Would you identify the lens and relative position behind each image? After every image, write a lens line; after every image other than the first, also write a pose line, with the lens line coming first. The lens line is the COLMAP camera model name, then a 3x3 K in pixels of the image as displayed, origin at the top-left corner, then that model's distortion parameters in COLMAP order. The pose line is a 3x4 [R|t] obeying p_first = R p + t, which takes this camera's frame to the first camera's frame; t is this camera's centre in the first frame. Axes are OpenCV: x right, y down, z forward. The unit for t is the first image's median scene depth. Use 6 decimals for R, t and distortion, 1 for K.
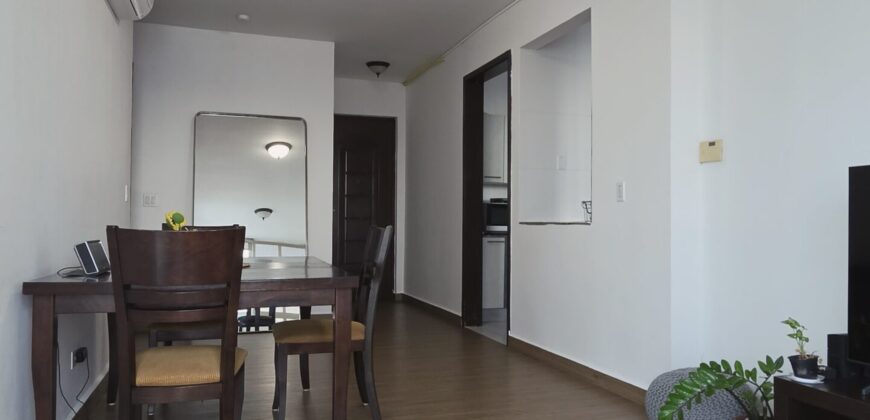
lens RADIAL K [[638.2, 0, 441.6], [0, 638.2, 207.2], [0, 0, 1]] dist [0.001218, 0.003693]
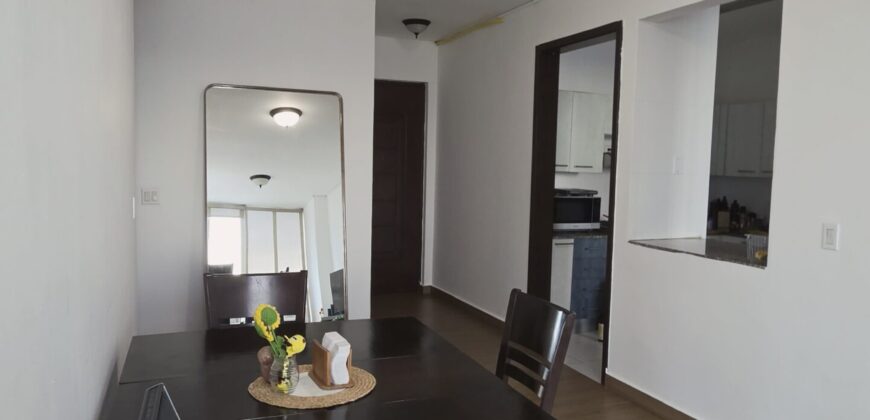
lens RADIAL K [[634.5, 0, 439.7], [0, 634.5, 209.5], [0, 0, 1]] dist [-0.003058, 0.005200]
pose [[0.998714, 0.012291, 0.049178, -0.144907], [-0.017023, 0.995140, 0.096988, -0.082496], [-0.047747, -0.097701, 0.994070, 0.201718]]
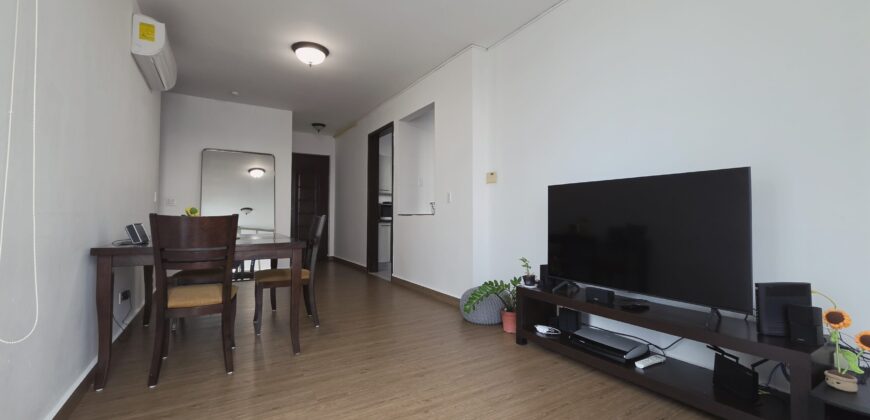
lens RADIAL K [[357.2, 0, 435.2], [0, 357.2, 205.9], [0, 0, 1]] dist [-0.000227, -0.000291]
pose [[0.976937, 0.003268, 0.213505, 0.005649], [-0.001871, 0.999976, -0.006743, 0.005332], [-0.213522, 0.006188, 0.976919, -0.033702]]
